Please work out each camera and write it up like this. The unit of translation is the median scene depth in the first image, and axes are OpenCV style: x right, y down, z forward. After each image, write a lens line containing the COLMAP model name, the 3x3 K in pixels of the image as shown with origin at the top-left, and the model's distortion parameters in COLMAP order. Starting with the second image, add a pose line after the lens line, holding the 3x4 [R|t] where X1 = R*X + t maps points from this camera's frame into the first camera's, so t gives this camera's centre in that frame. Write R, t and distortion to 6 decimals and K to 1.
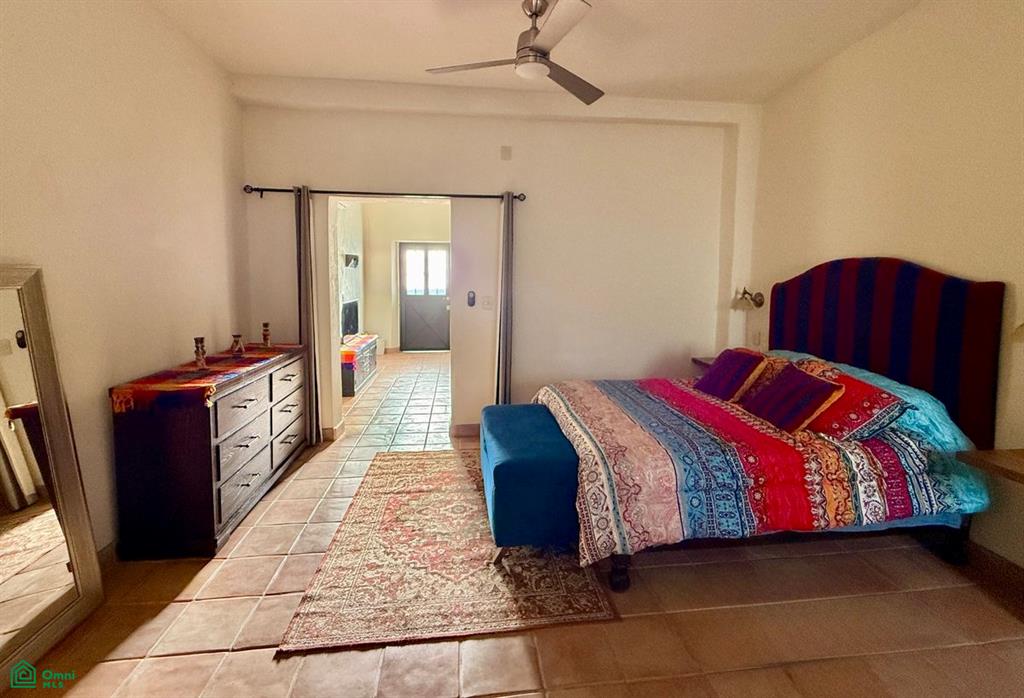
lens RADIAL K [[464.8, 0, 507.2], [0, 464.8, 312.7], [0, 0, 1]] dist [-0.000233, 0.000732]
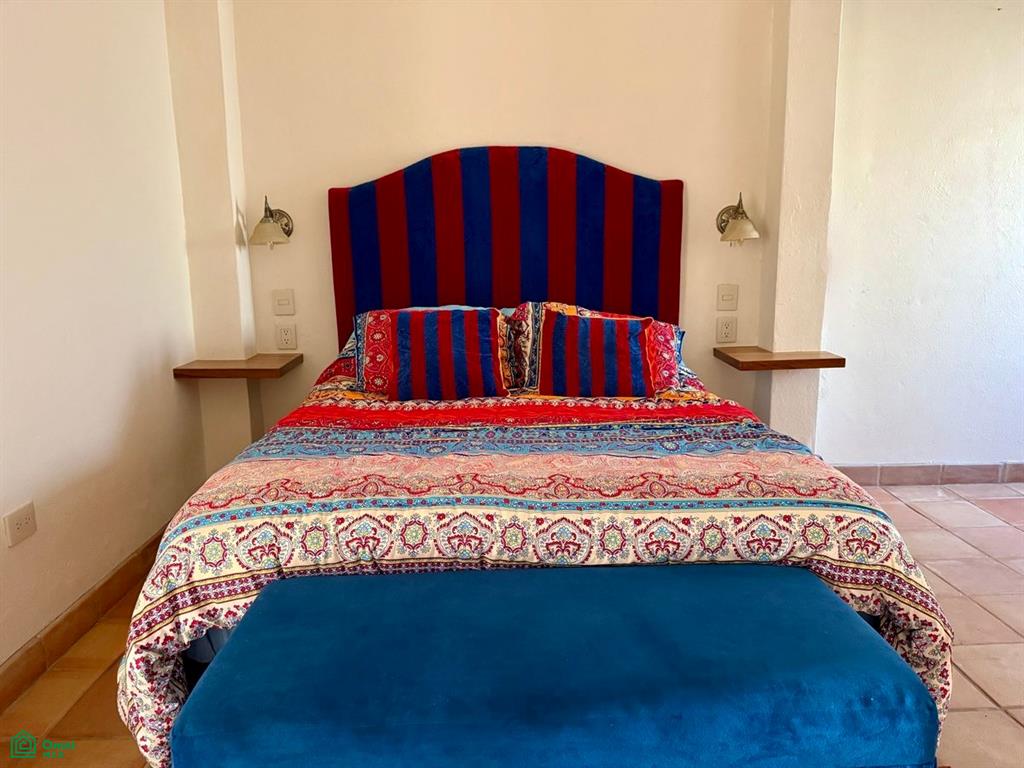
lens RADIAL K [[743.3, 0, 520.8], [0, 743.3, 357.2], [0, 0, 1]] dist [0.091846, -0.124040]
pose [[0.070999, -0.146861, 0.986606, -0.381922], [0.092830, 0.985782, 0.140058, 0.034615], [-0.993147, 0.081643, 0.083622, 0.994012]]
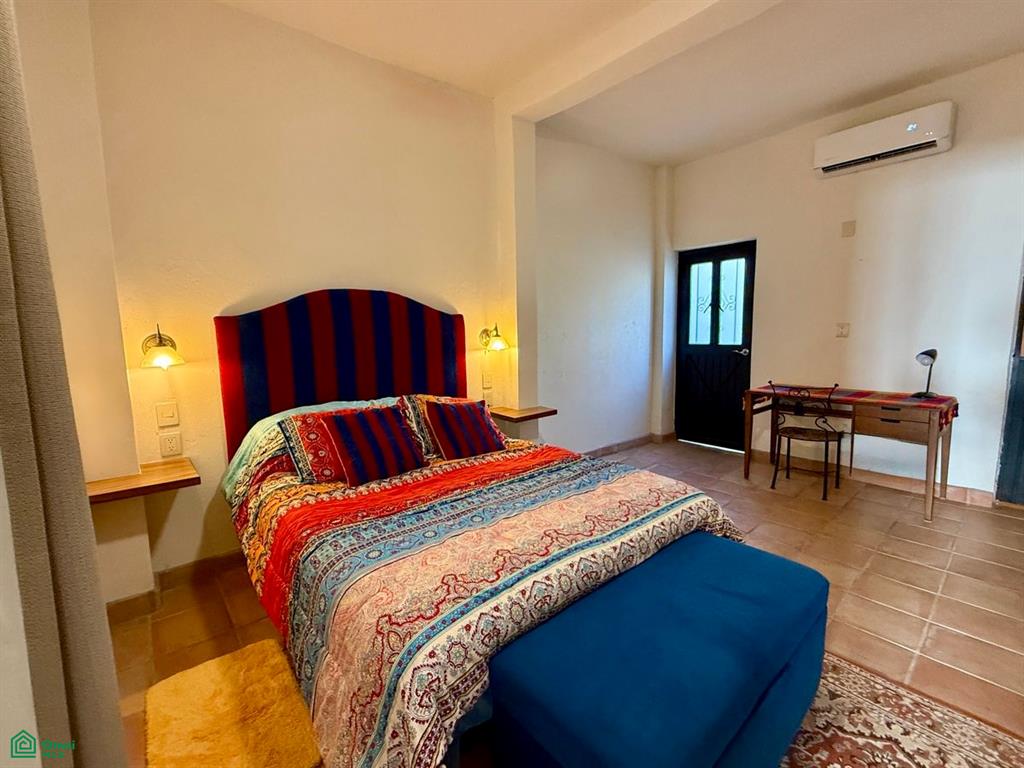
lens RADIAL K [[444.6, 0, 515.3], [0, 444.6, 380.2], [0, 0, 1]] dist [0.007616, 0.000685]
pose [[-0.568934, -0.093731, 0.817024, -0.217541], [0.078396, 0.982778, 0.167338, -0.066934], [-0.818638, 0.159256, -0.551788, 1.389097]]
